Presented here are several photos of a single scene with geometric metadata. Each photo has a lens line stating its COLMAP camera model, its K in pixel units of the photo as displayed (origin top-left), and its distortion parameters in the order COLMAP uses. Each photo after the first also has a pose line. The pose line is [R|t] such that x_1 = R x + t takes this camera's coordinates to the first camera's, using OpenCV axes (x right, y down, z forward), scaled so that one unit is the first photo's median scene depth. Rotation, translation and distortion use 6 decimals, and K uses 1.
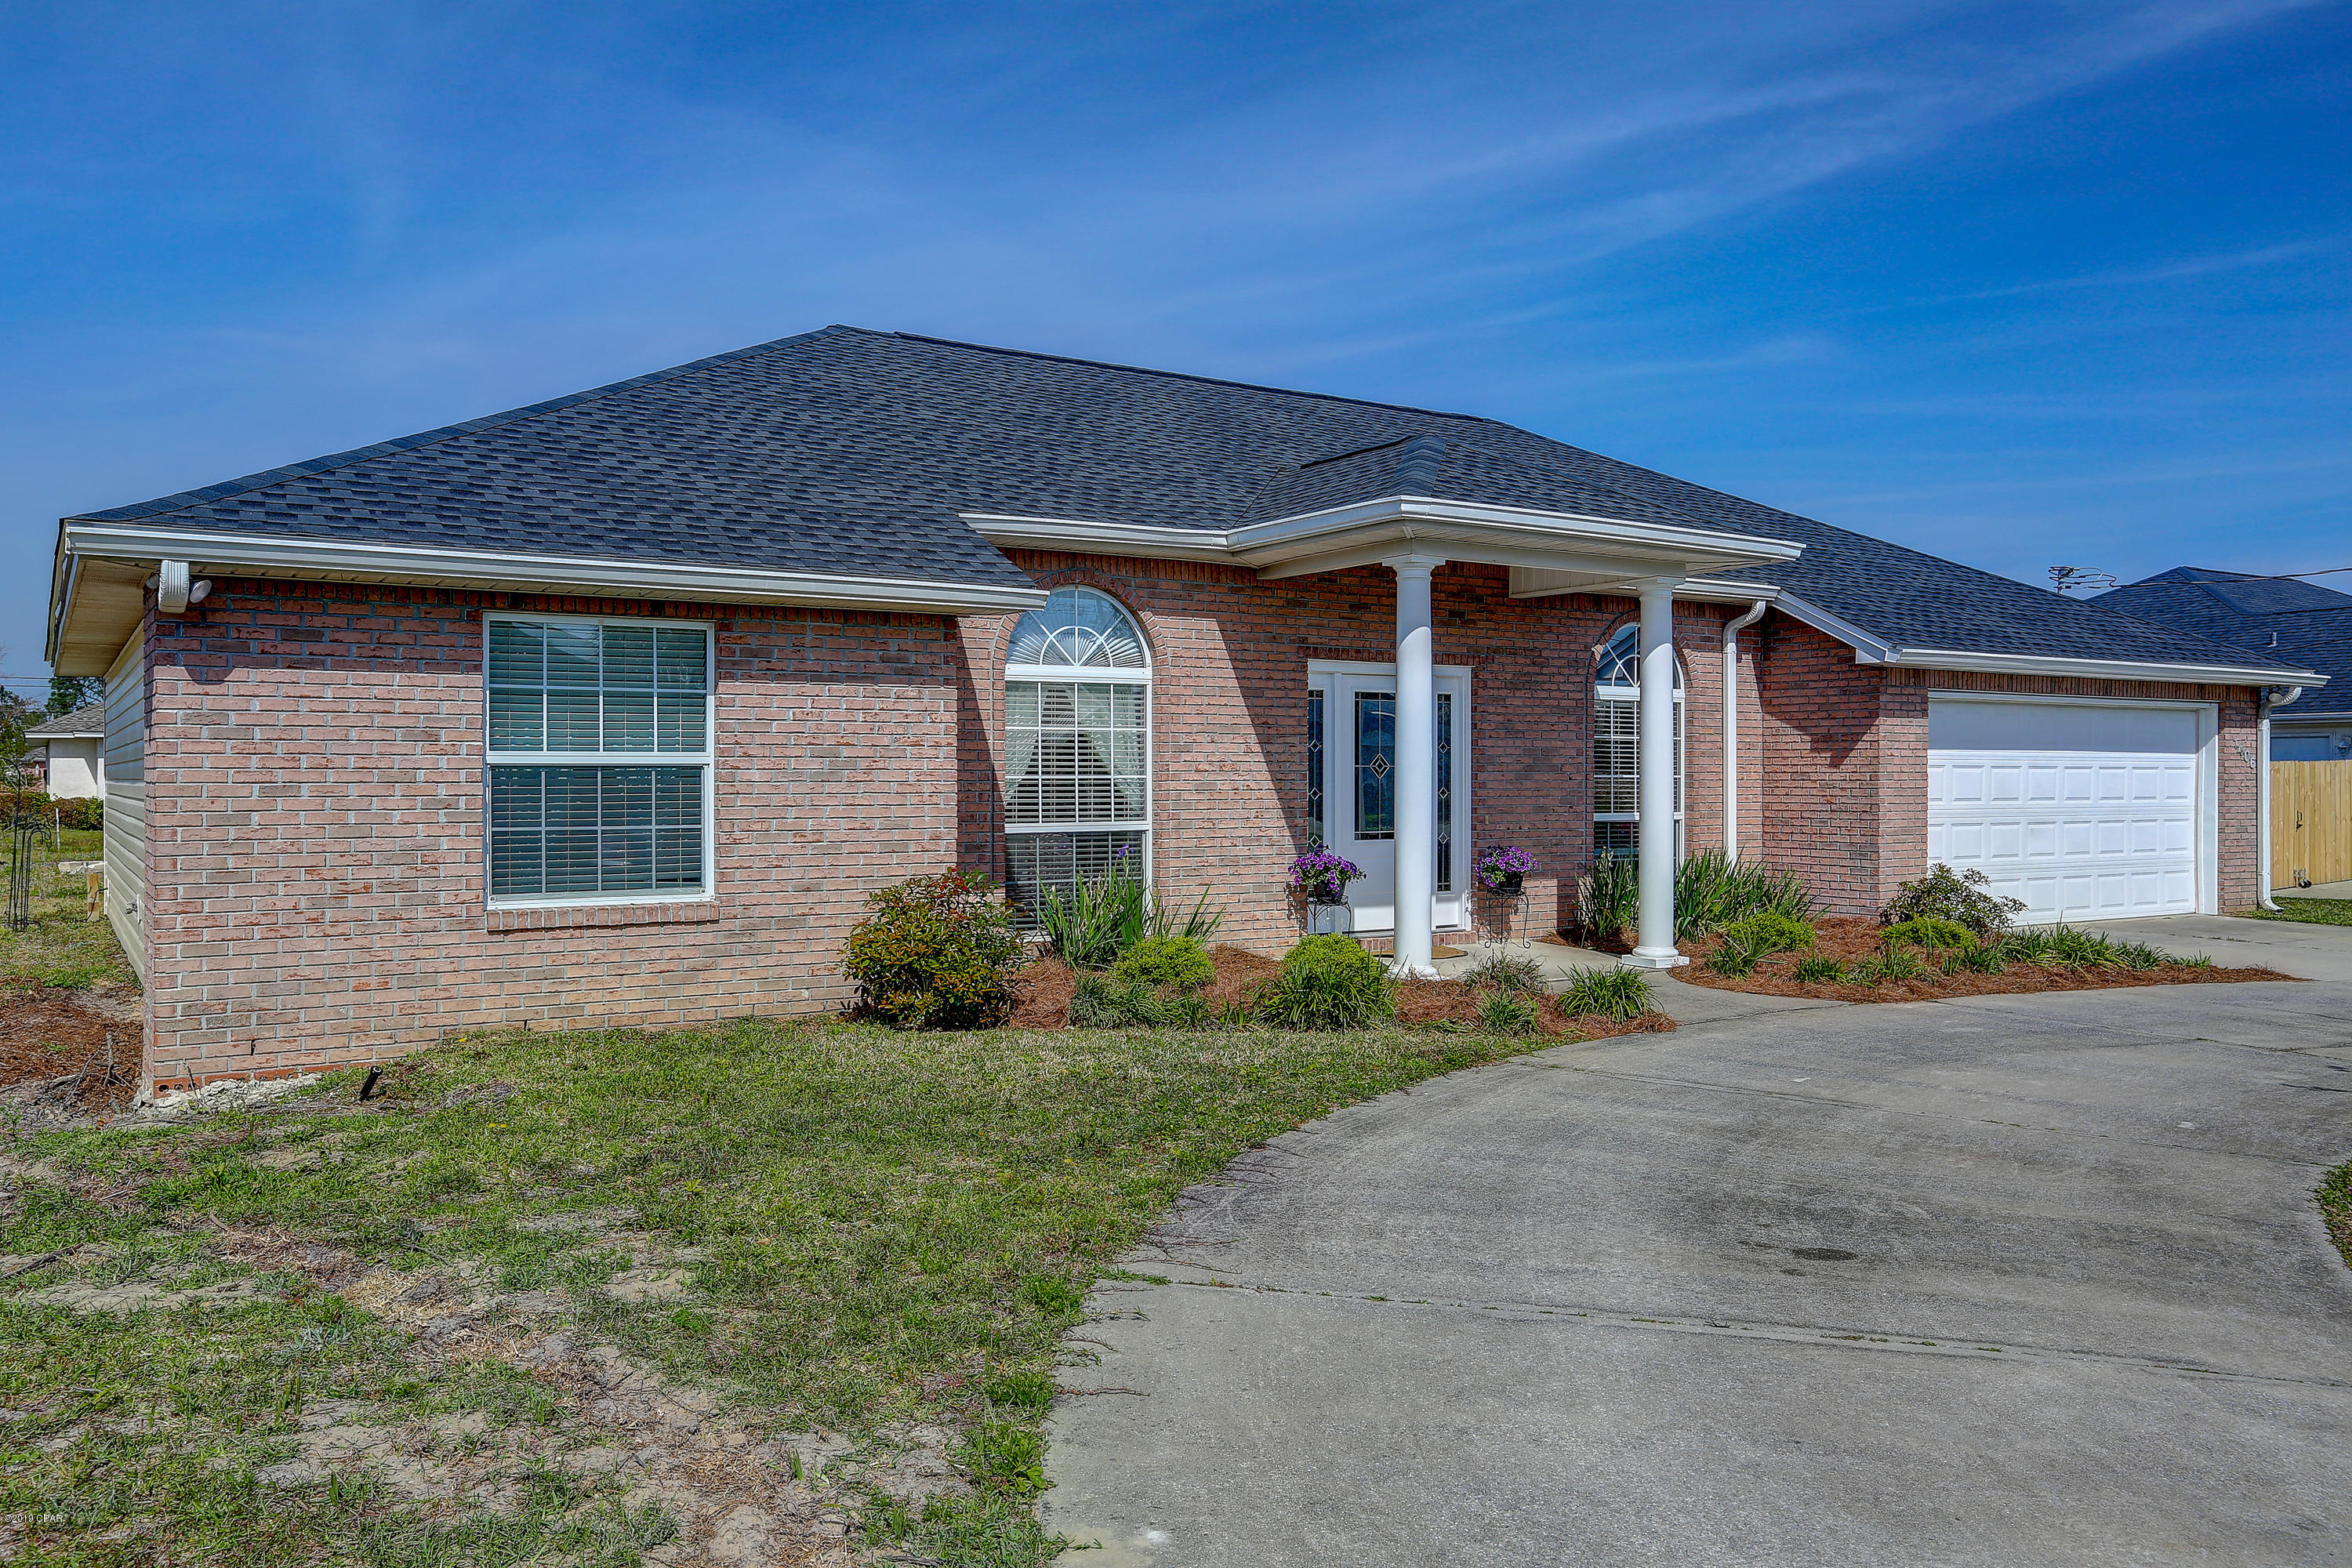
lens RADIAL K [[1771.0, 0, 1186.4], [0, 1771.0, 787.4], [0, 0, 1]] dist [0.006799, 0.004540]
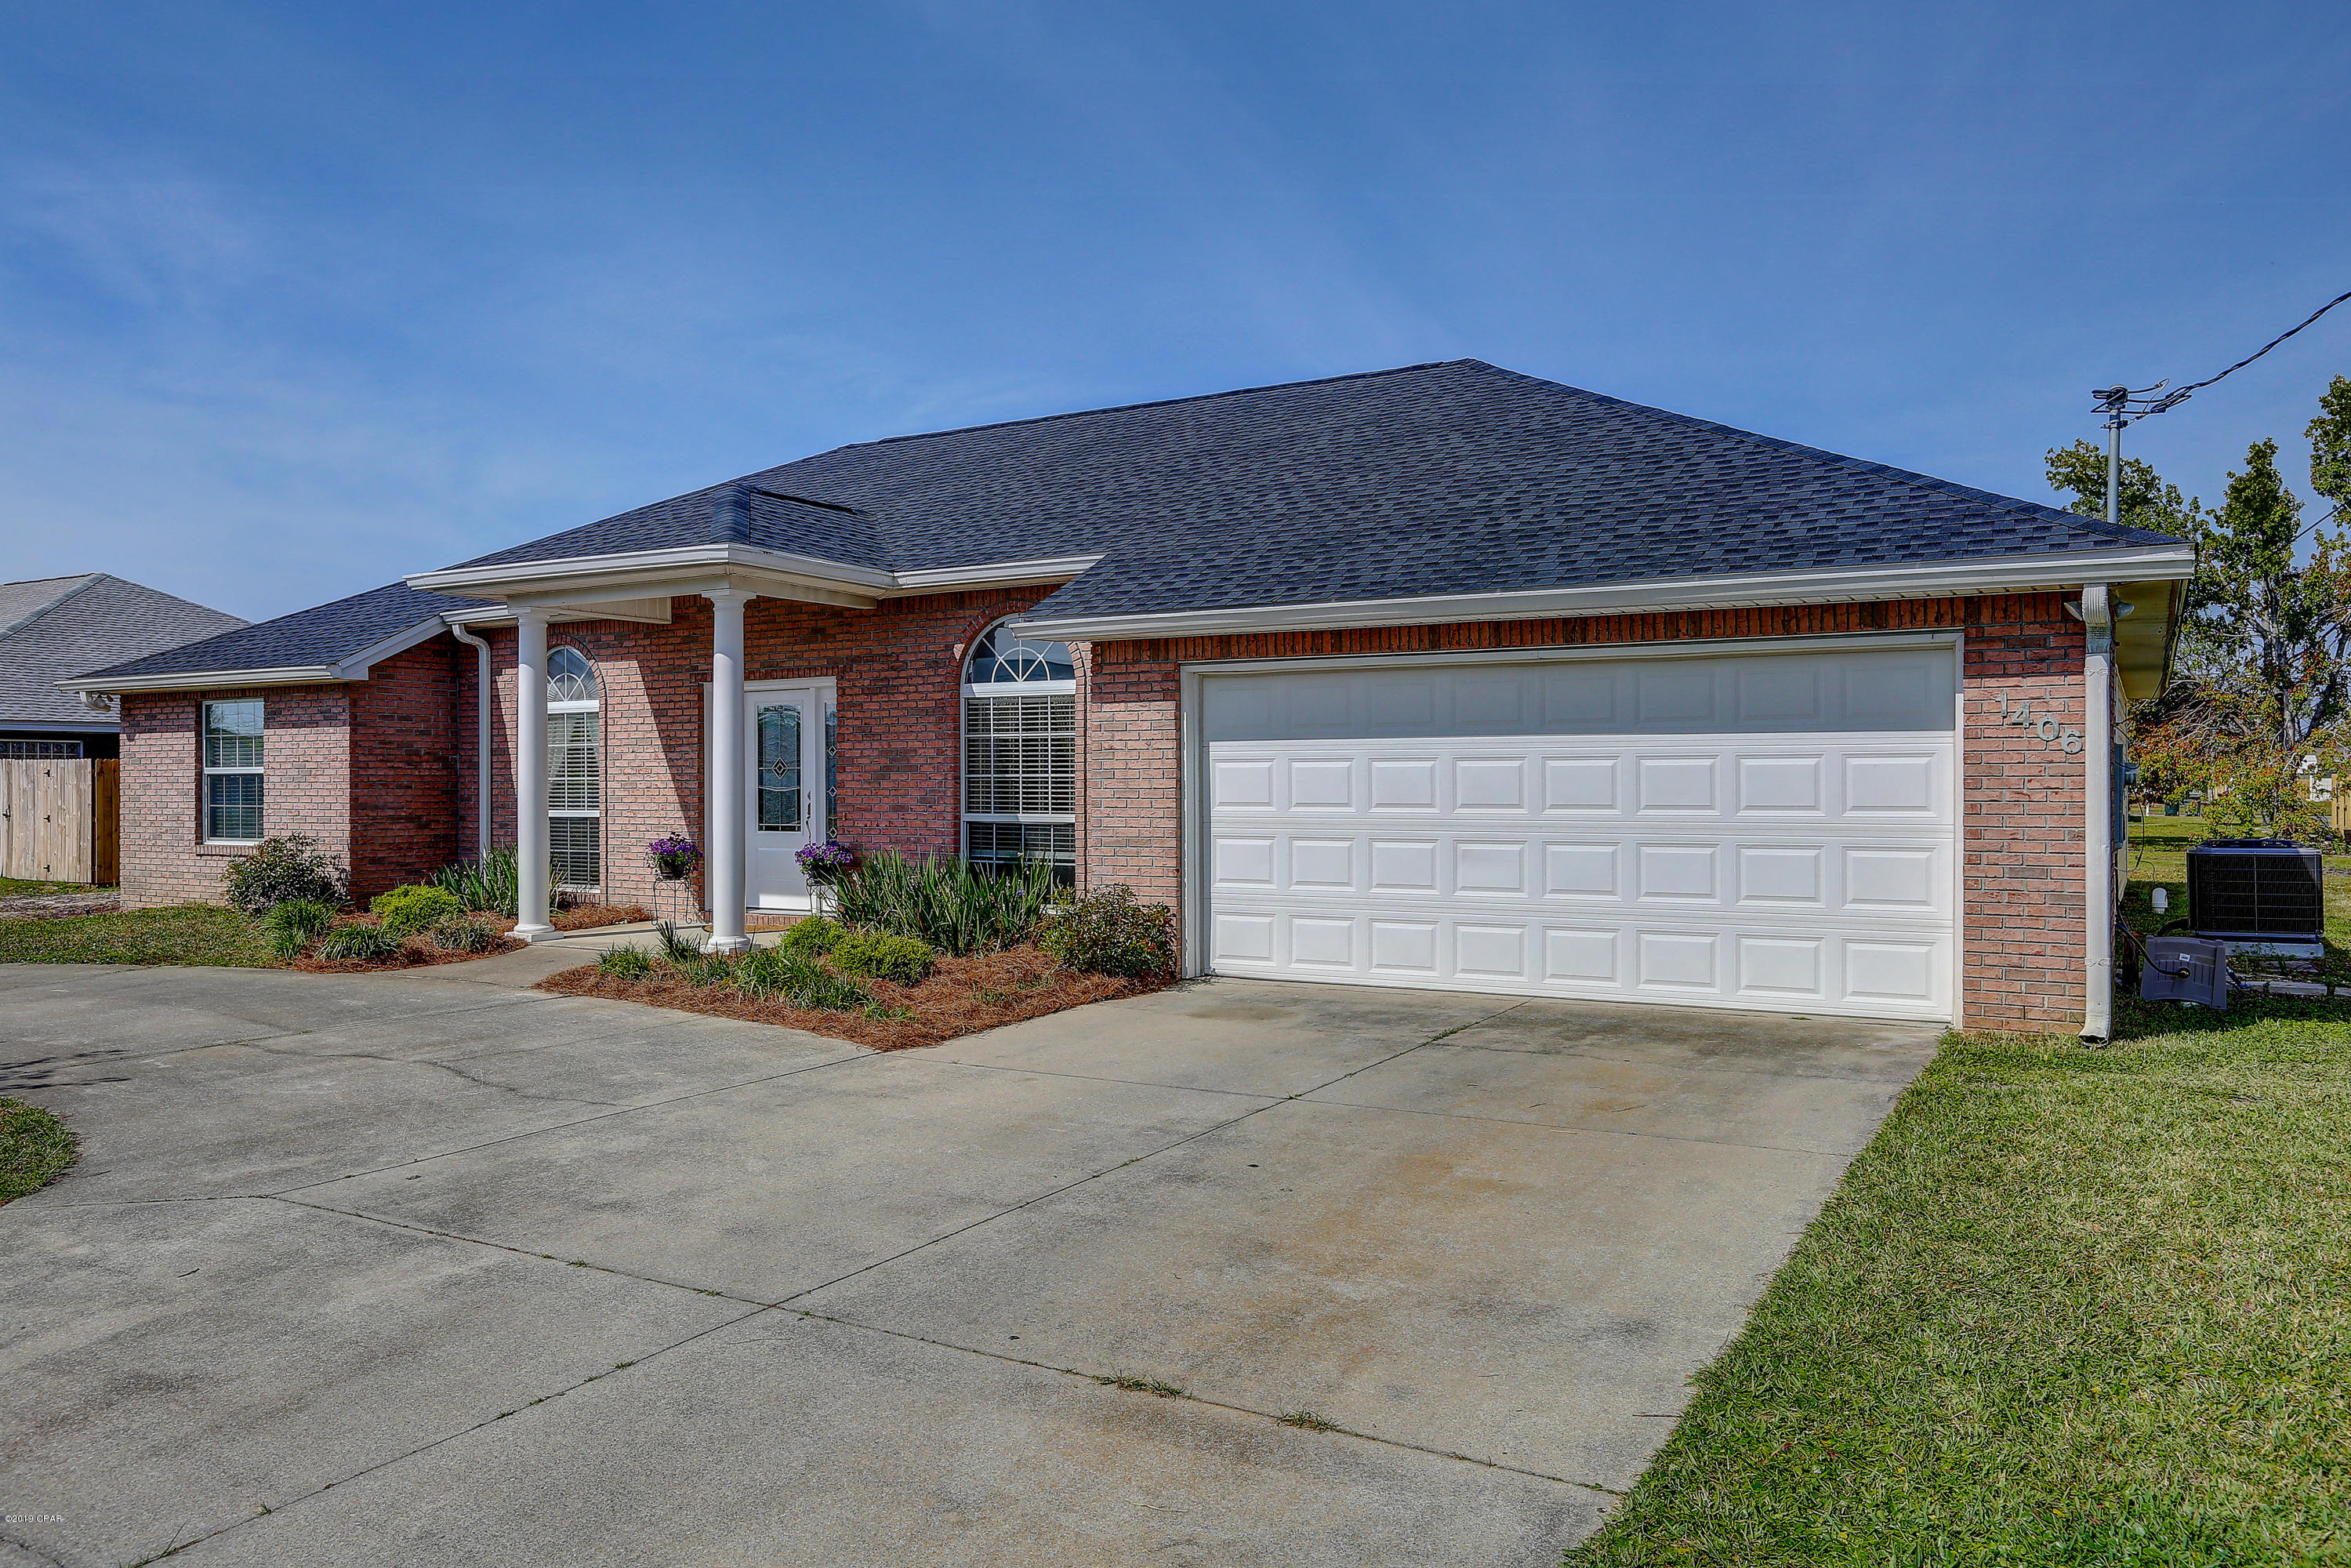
lens RADIAL K [[1623.5, 0, 1169.2], [0, 1623.5, 786.6], [0, 0, 1]] dist [-0.036558, 0.000804]
pose [[0.456338, 0.000600, -0.889806, 1.255992], [-0.003393, 0.999994, -0.001065, 0.000261], [0.889800, 0.003505, 0.456338, 0.793625]]
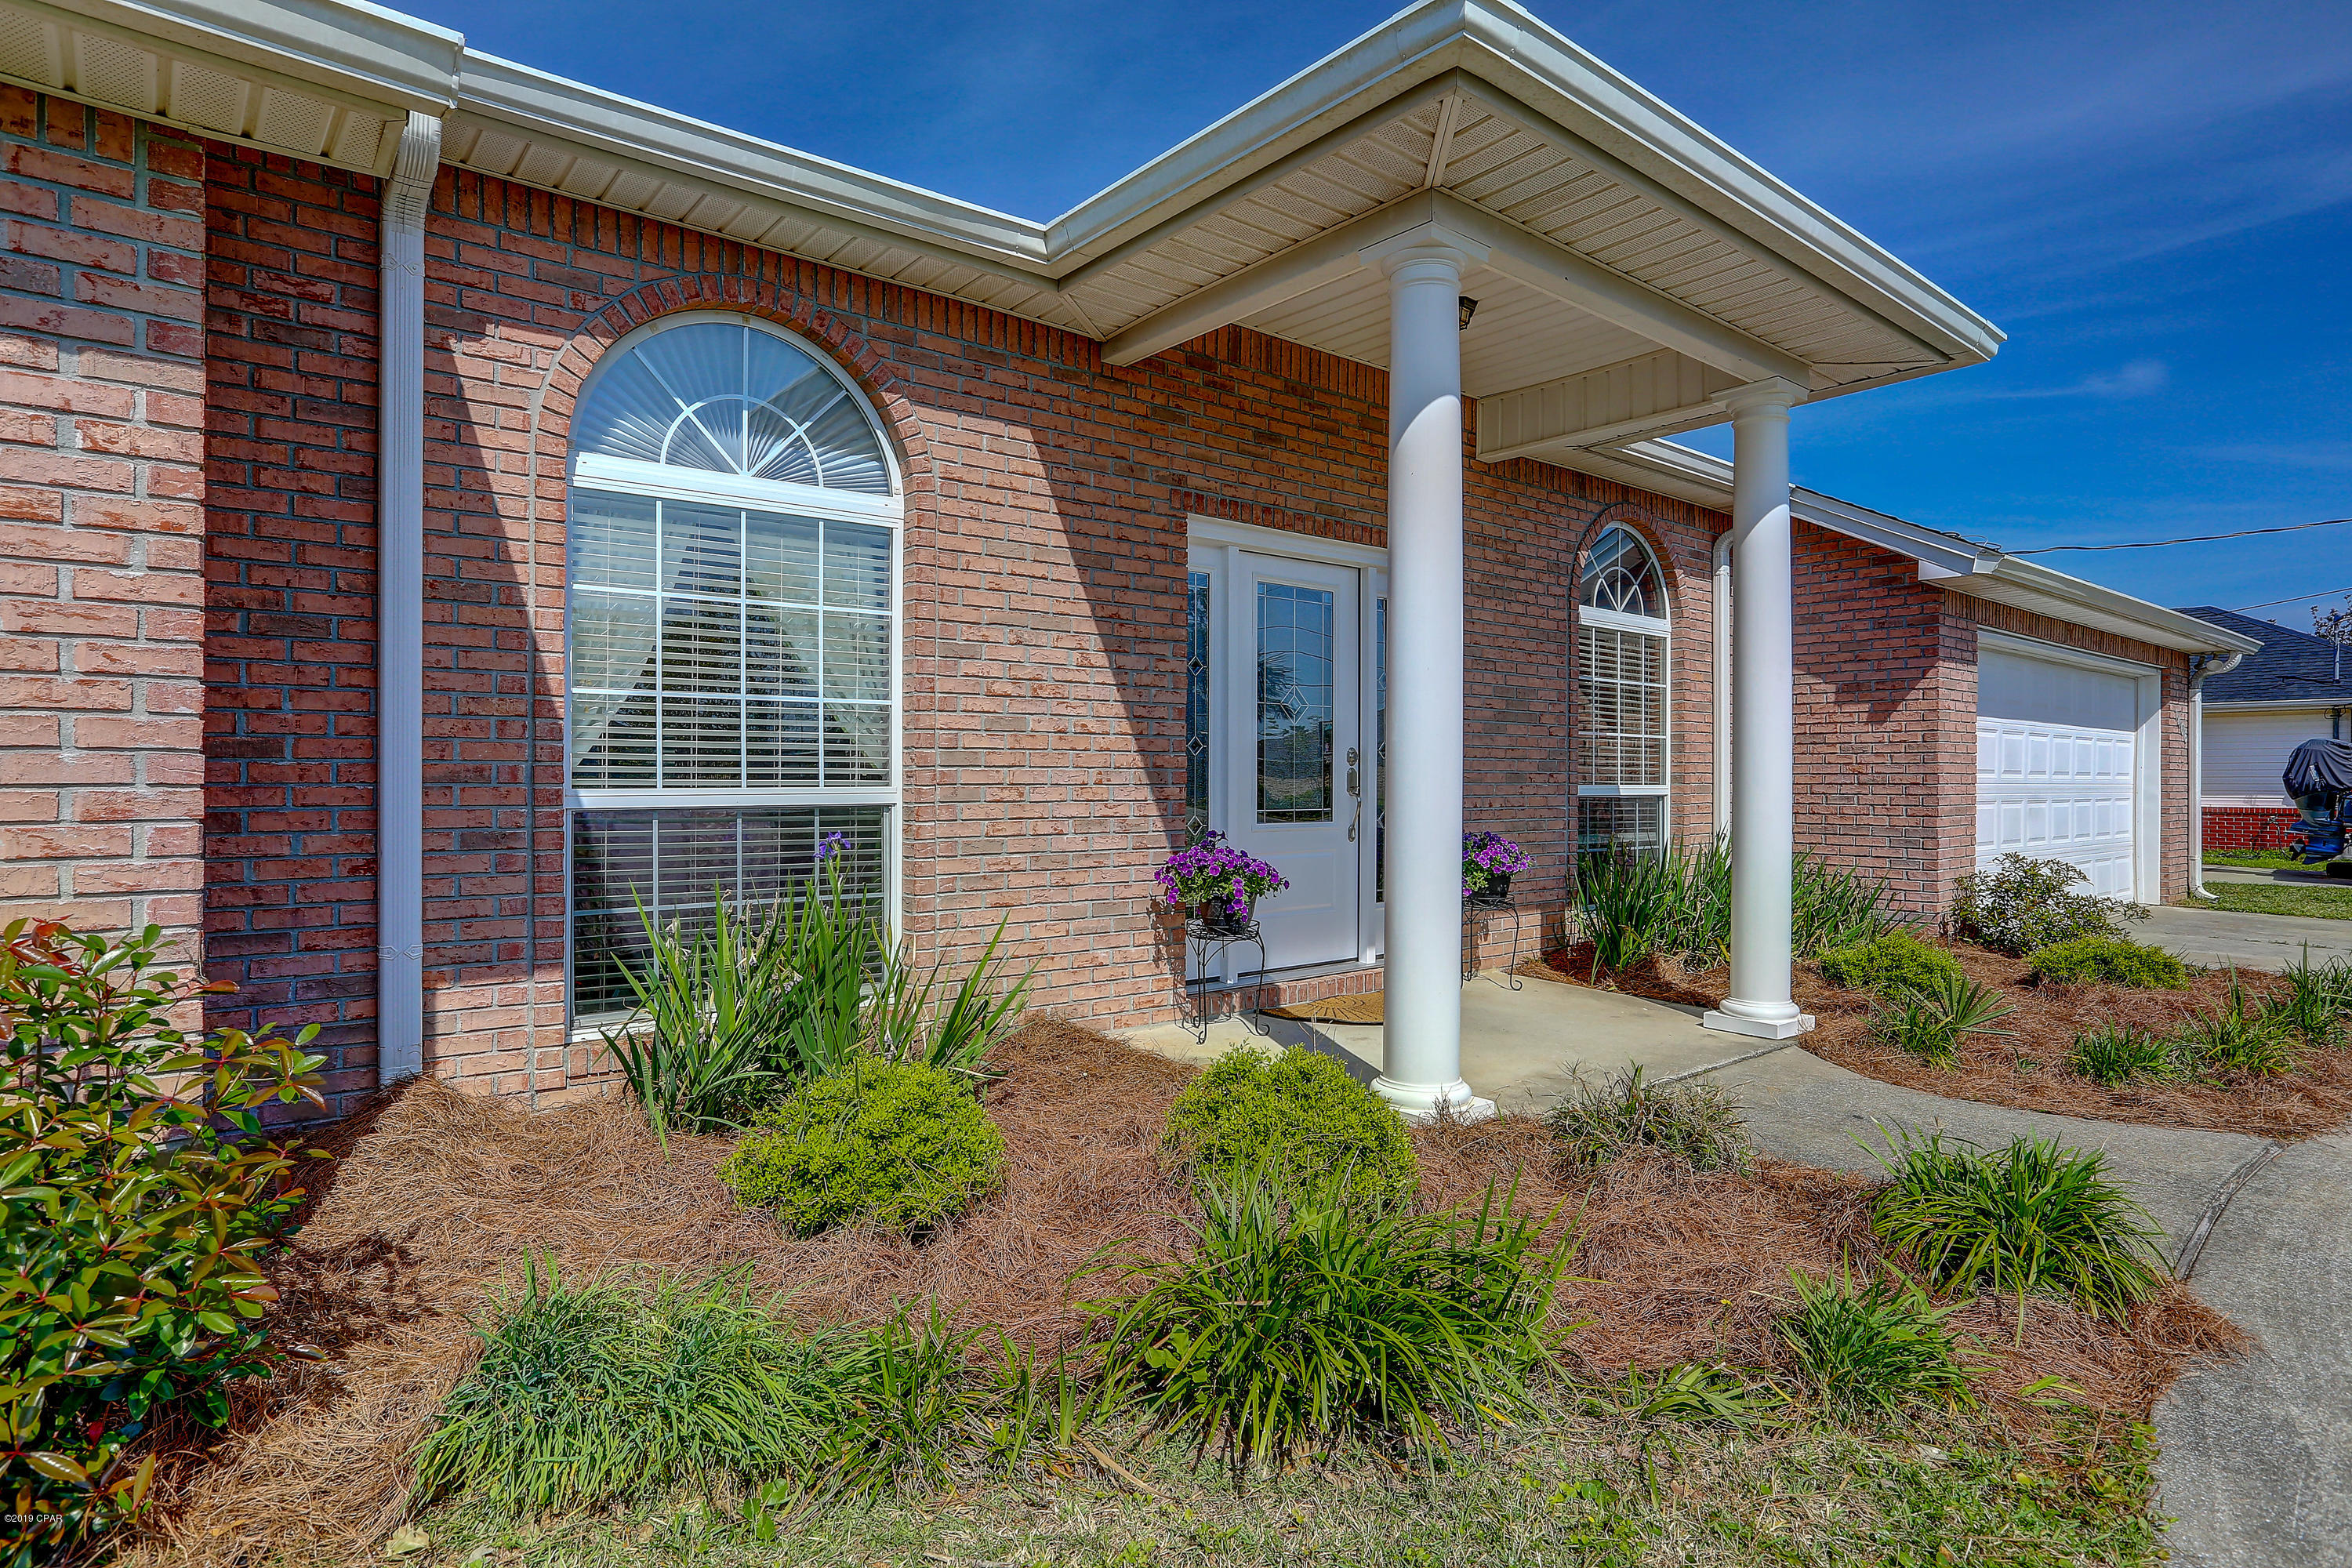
lens RADIAL K [[1254.7, 0, 1172.2], [0, 1254.7, 782.8], [0, 0, 1]] dist [-0.041341, -0.000019]
pose [[0.994117, 0.003356, 0.108262, 0.019574], [-0.003135, 0.999993, -0.002206, 0.017751], [-0.108269, 0.001854, 0.994120, 0.603566]]
